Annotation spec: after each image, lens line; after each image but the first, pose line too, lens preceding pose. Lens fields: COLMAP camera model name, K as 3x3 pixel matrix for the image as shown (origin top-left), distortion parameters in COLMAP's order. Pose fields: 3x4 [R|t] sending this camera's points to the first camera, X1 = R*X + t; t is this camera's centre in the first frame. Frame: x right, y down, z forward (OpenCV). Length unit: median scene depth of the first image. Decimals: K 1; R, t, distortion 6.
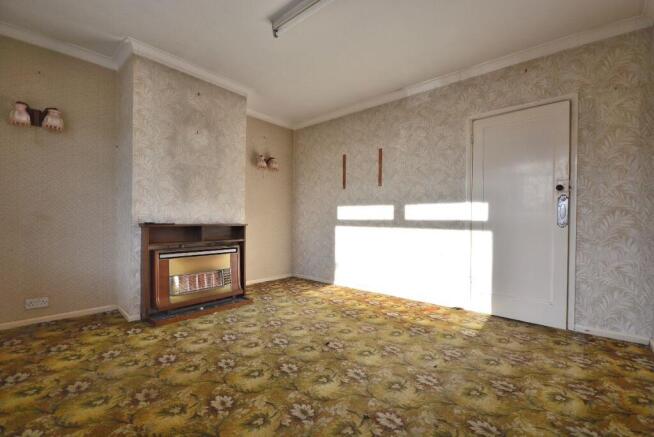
lens RADIAL K [[291.8, 0, 319.6], [0, 291.8, 222.4], [0, 0, 1]] dist [0.016038, -0.020244]
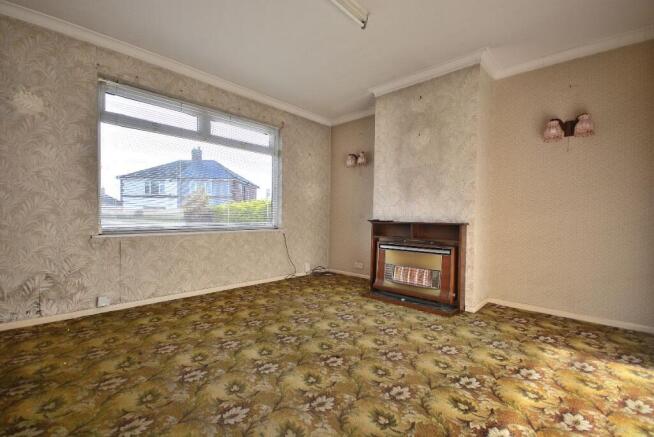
lens RADIAL K [[285.6, 0, 326.7], [0, 285.6, 230.4], [0, 0, 1]] dist [-0.017536, 0.000154]
pose [[-0.044603, 0.035538, -0.998372, 0.642079], [-0.018728, 0.999162, 0.036402, 0.004688], [0.998829, 0.020321, -0.043900, 0.742063]]
